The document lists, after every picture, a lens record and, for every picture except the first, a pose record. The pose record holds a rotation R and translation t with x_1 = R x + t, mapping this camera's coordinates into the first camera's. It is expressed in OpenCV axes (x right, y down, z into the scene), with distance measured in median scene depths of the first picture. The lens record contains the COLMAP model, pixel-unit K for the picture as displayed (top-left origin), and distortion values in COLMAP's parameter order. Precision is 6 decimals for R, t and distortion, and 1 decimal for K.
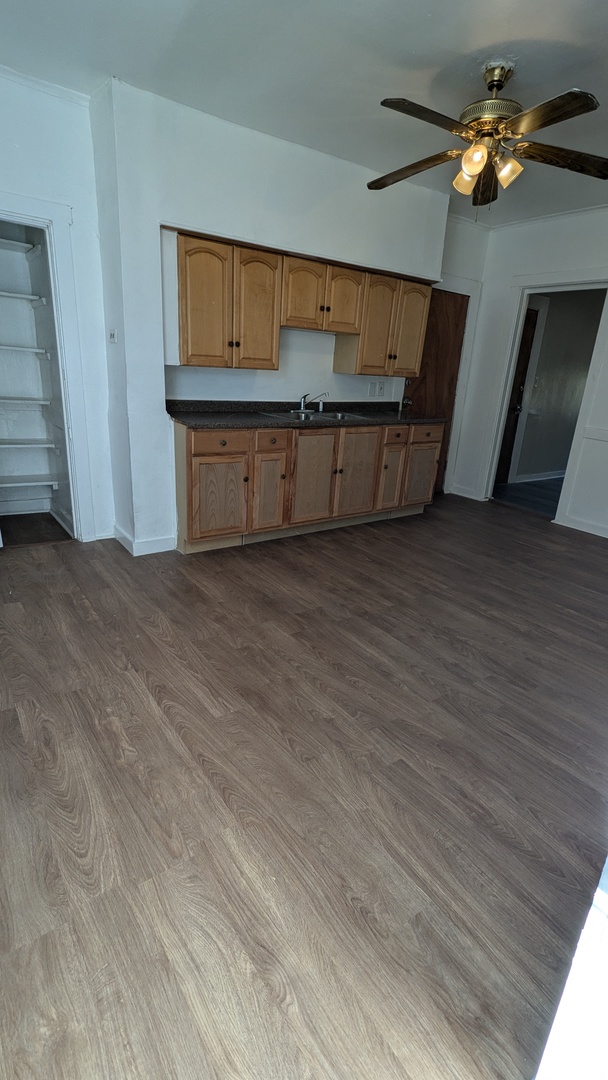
lens RADIAL K [[507.2, 0, 304.0], [0, 507.2, 540.0], [0, 0, 1]] dist [-0.000410, -0.000291]
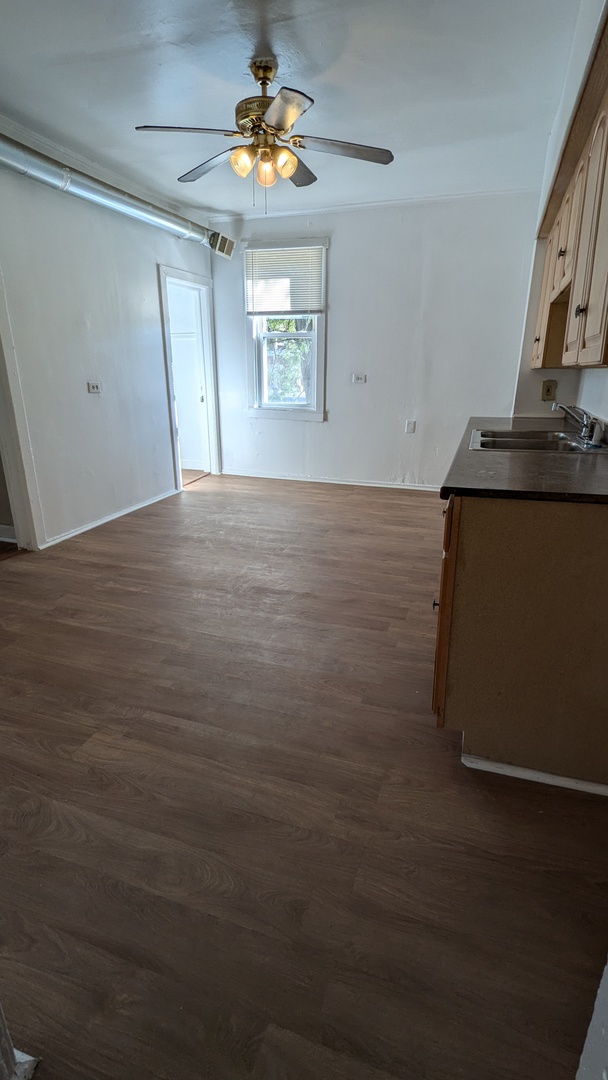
lens RADIAL K [[507.2, 0, 304.0], [0, 507.2, 540.0], [0, 0, 1]] dist [-0.000410, -0.000291]
pose [[-0.815410, 0.125193, -0.565184, 0.754224], [-0.234184, 0.821536, 0.519842, -0.499138], [0.529400, 0.556241, -0.640571, 1.646327]]
